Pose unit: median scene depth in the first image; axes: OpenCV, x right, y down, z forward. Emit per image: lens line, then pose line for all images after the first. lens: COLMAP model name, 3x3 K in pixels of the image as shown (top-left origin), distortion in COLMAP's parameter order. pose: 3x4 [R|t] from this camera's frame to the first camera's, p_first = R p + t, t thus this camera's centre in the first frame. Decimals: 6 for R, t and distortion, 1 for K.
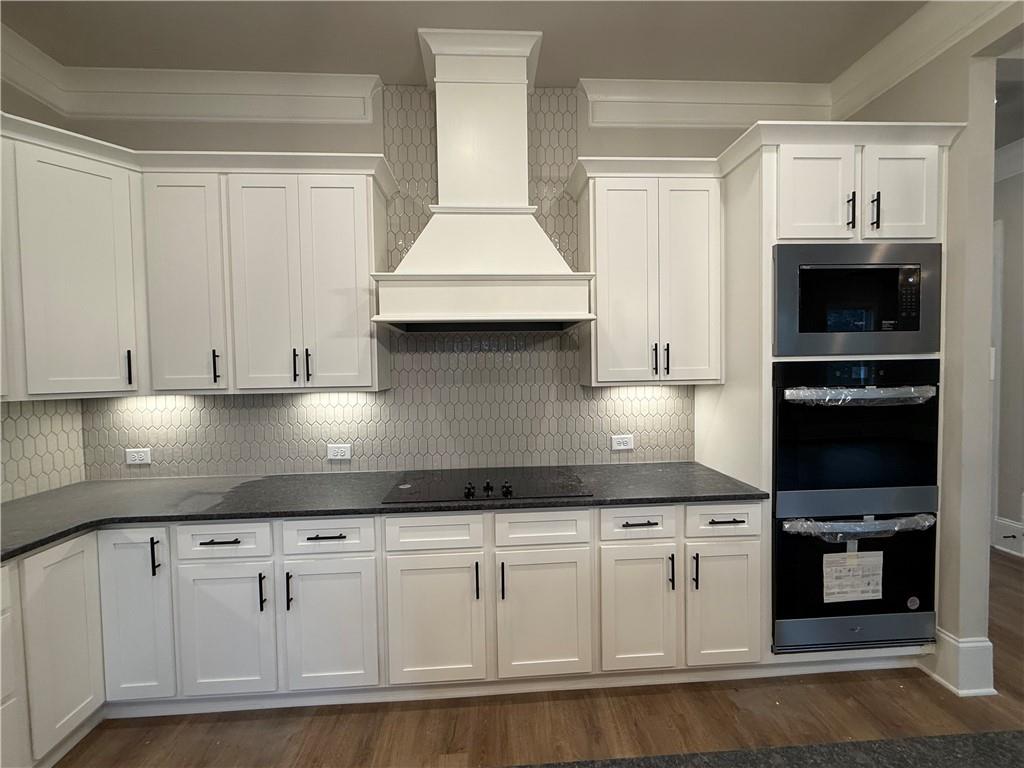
lens RADIAL K [[406.1, 0, 512.0], [0, 406.1, 384.0], [0, 0, 1]] dist [-0.001368, -0.000230]
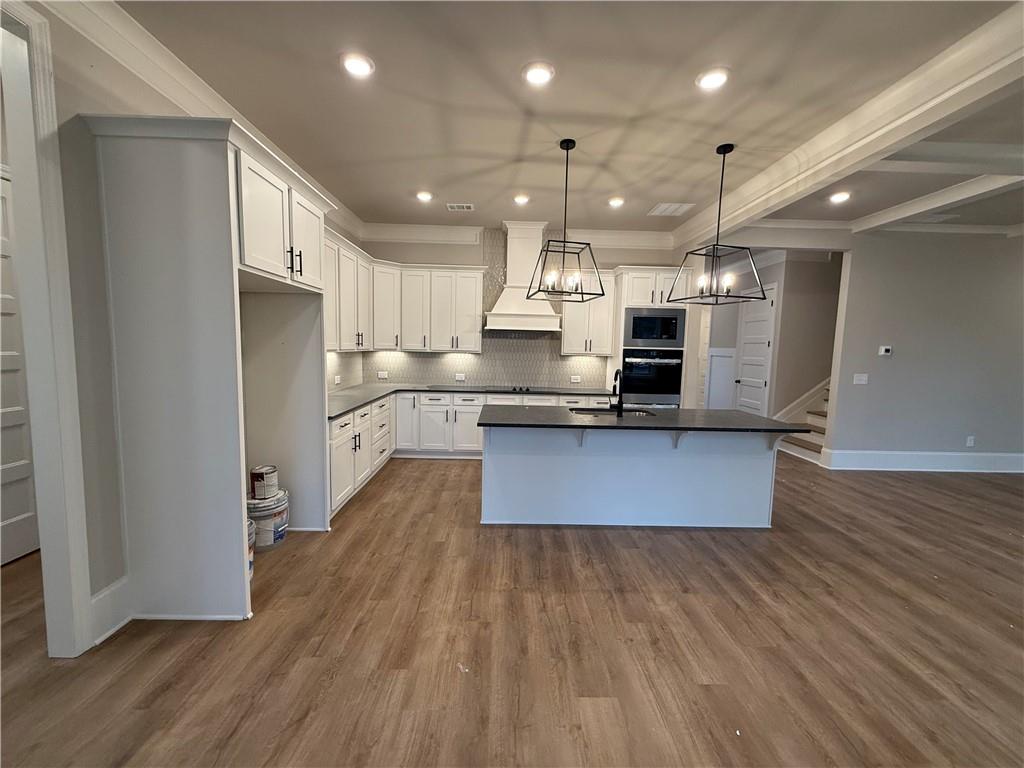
lens RADIAL K [[406.1, 0, 512.0], [0, 406.1, 384.0], [0, 0, 1]] dist [-0.001368, -0.000230]
pose [[0.998387, 0.045873, -0.033438, -0.028555], [-0.043692, 0.997039, 0.063271, 0.044984], [0.036242, -0.061708, 0.997436, -1.774962]]
